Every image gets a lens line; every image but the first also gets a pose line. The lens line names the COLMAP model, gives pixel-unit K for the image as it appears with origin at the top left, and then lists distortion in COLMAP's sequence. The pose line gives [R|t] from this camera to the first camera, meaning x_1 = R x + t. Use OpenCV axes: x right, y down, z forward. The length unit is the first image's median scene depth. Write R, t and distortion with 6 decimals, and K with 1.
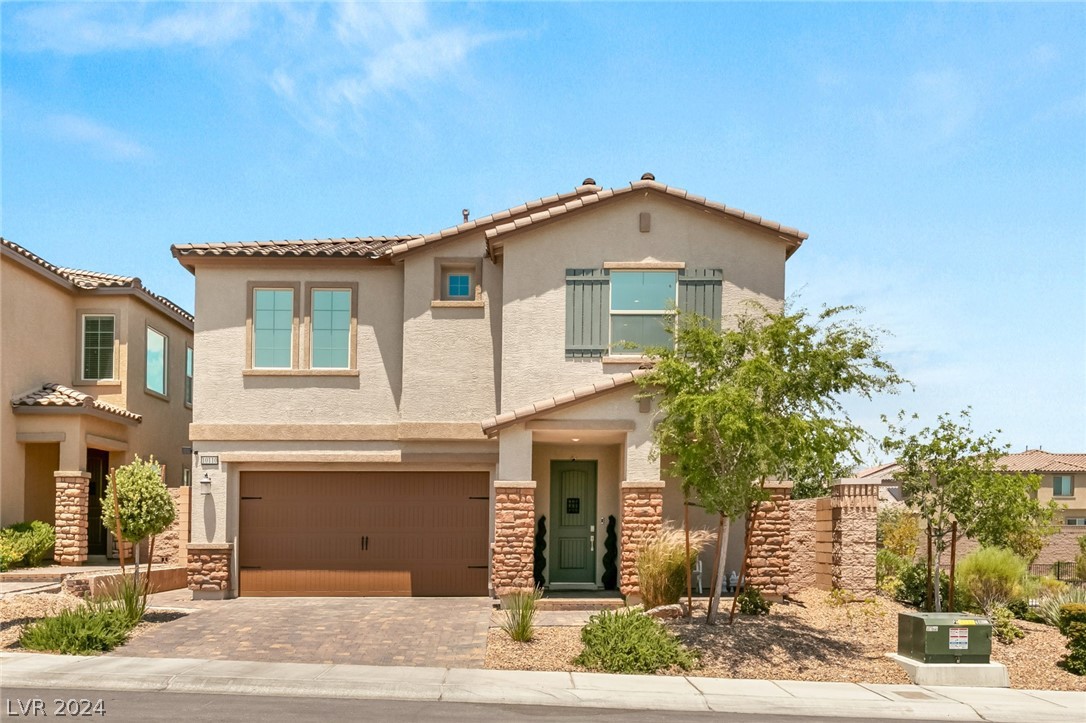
lens RADIAL K [[624.1, 0, 542.9], [0, 624.1, 366.8], [0, 0, 1]] dist [0.002113, 0.000547]
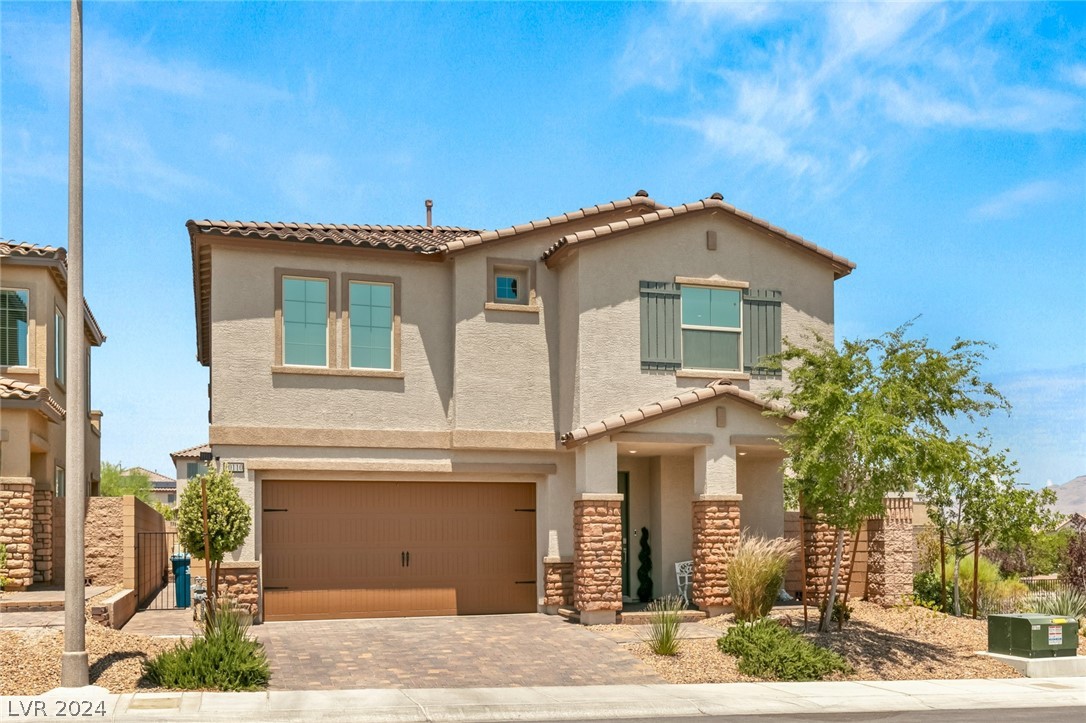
lens RADIAL K [[654.0, 0, 543.0], [0, 654.0, 361.5], [0, 0, 1]] dist [0.000116, -0.000175]
pose [[0.979301, 0.044838, 0.197382, -0.316056], [-0.042616, 0.998971, -0.015493, -0.004677], [-0.197873, 0.006760, 0.980204, 0.005223]]
